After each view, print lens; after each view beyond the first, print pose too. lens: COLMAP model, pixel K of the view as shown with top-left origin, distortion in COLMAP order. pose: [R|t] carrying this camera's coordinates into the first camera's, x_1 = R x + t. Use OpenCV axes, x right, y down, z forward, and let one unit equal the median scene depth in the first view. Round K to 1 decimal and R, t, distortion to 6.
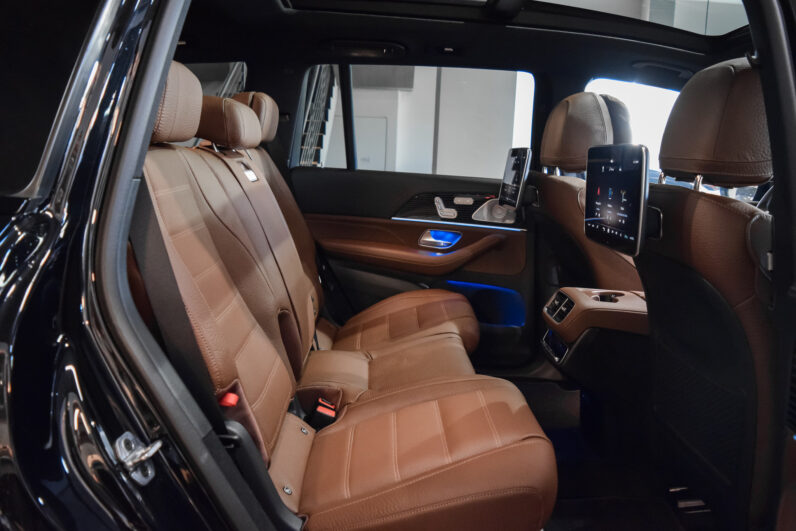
lens RADIAL K [[621.0, 0, 398.0], [0, 621.0, 265.5], [0, 0, 1]] dist [-0.089007, 0.015878]
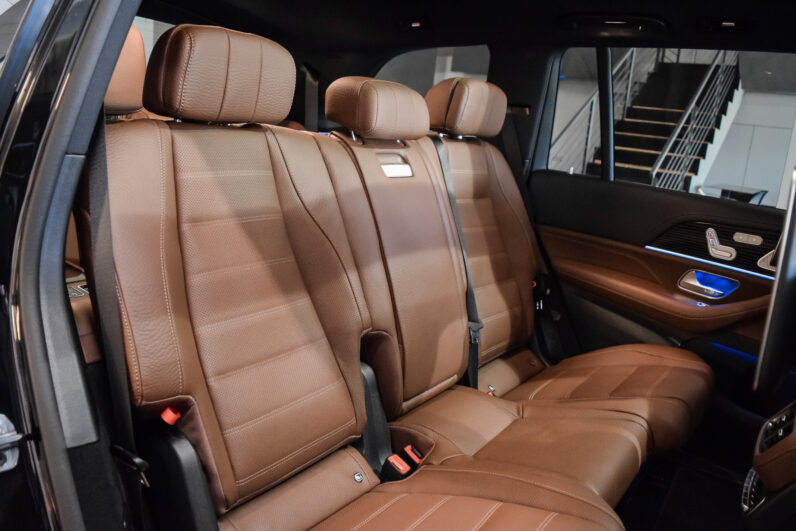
lens RADIAL K [[621.0, 0, 398.0], [0, 621.0, 265.5], [0, 0, 1]] dist [-0.089007, 0.015878]
pose [[0.797934, 0.174871, -0.576819, 0.191504], [-0.175550, 0.982925, 0.055144, -0.041365], [0.576613, 0.057260, 0.815008, 0.198322]]
